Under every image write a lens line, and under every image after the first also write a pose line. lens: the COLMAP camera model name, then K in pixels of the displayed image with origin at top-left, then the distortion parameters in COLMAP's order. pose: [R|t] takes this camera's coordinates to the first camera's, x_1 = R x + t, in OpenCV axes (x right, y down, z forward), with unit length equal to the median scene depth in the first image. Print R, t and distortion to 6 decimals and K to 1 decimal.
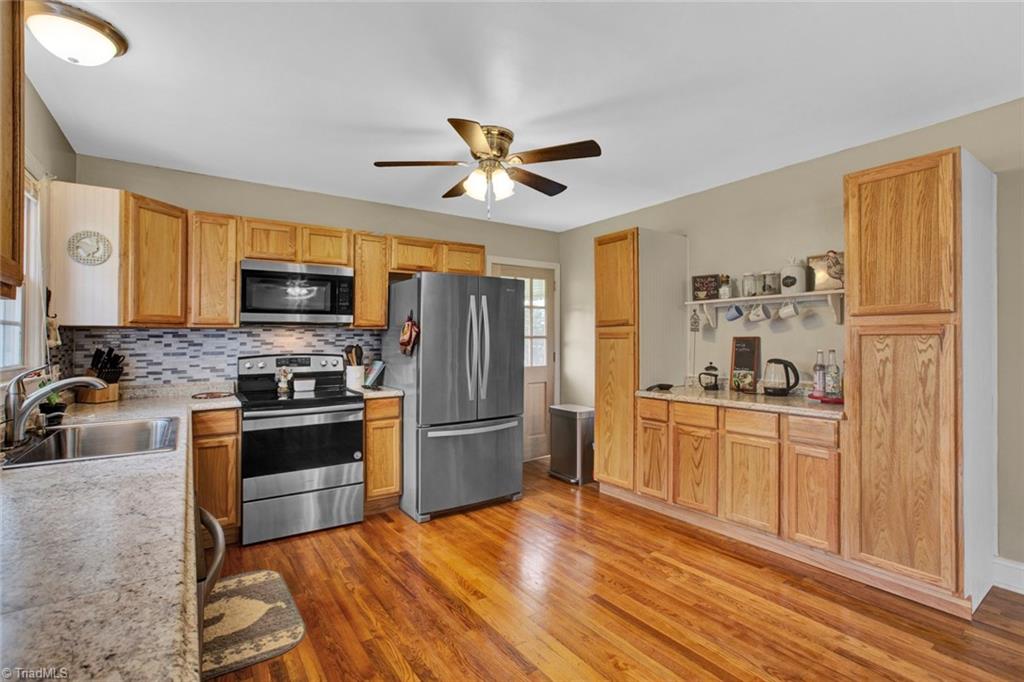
lens RADIAL K [[476.1, 0, 508.4], [0, 476.1, 339.5], [0, 0, 1]] dist [-0.054195, 0.023598]
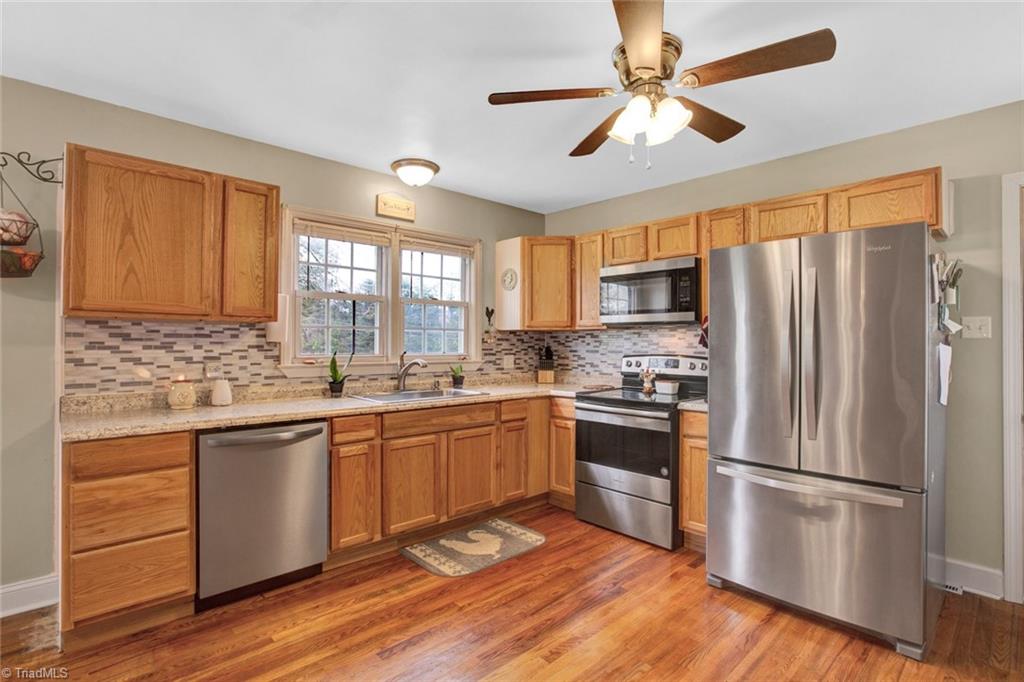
lens RADIAL K [[496.6, 0, 504.5], [0, 496.6, 339.5], [0, 0, 1]] dist [-0.029132, 0.001107]
pose [[0.142448, 0.001370, -0.989801, 0.572519], [-0.005011, 0.999987, 0.000663, 0.000157], [0.989790, 0.004866, 0.142453, 0.599756]]
